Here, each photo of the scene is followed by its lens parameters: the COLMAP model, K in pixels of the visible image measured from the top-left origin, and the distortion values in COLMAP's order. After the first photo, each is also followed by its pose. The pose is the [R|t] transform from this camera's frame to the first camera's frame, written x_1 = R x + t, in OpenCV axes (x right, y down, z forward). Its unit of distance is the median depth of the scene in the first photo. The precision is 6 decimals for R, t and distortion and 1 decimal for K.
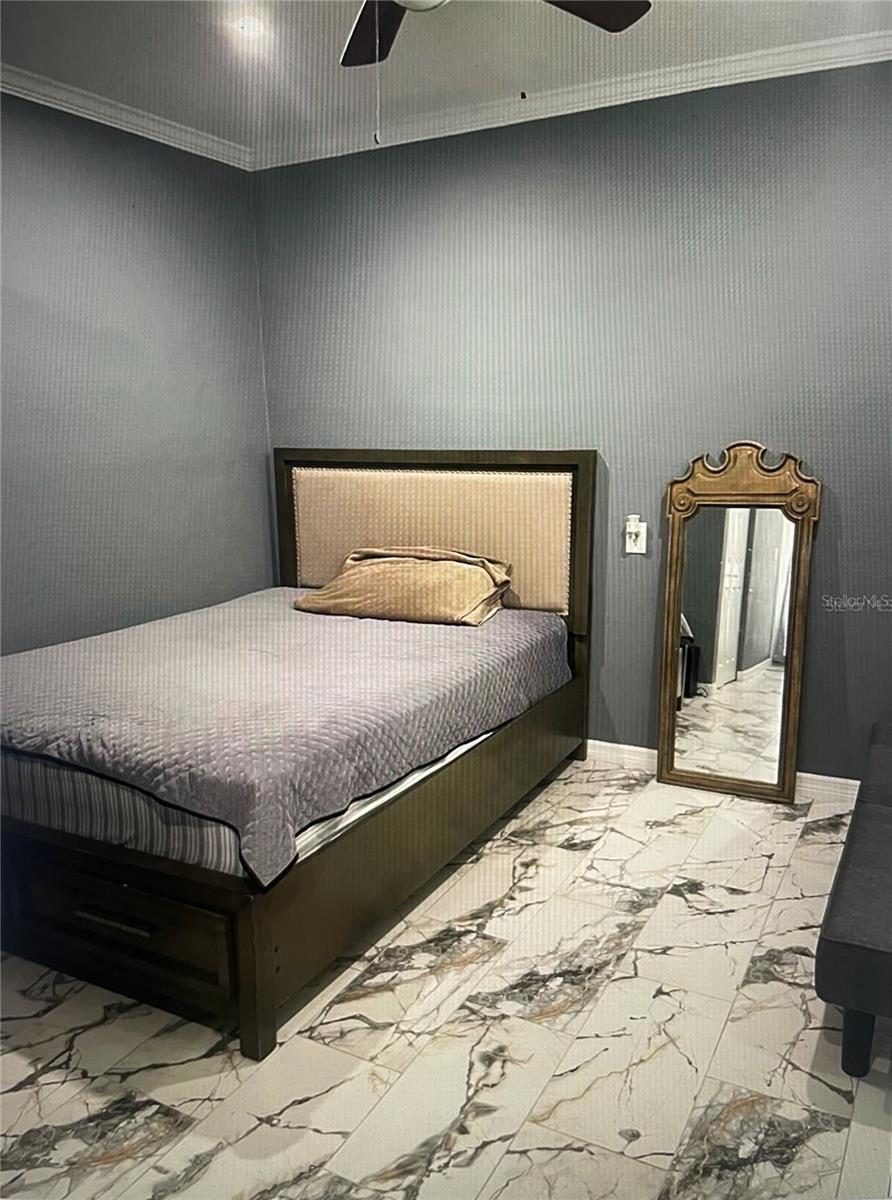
lens RADIAL K [[925.3, 0, 446.0], [0, 925.3, 600.0], [0, 0, 1]] dist [0.142748, -0.164080]
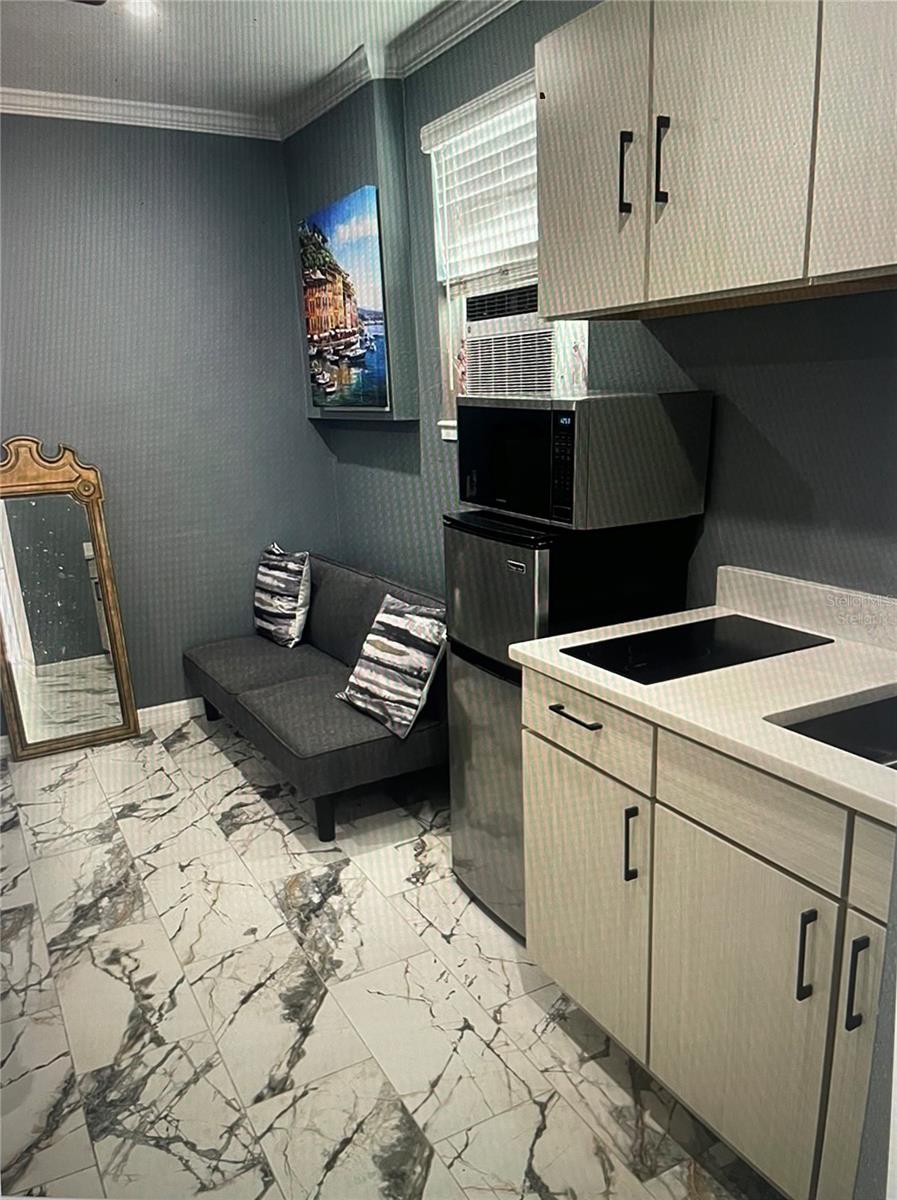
lens RADIAL K [[950.7, 0, 448.5], [0, 950.7, 600.0], [0, 0, 1]] dist [0.111046, -0.000070]
pose [[0.563316, -0.188844, 0.804371, -0.538933], [0.191797, 0.976825, 0.095012, 0.008689], [-0.803672, 0.100754, 0.586481, -0.082798]]
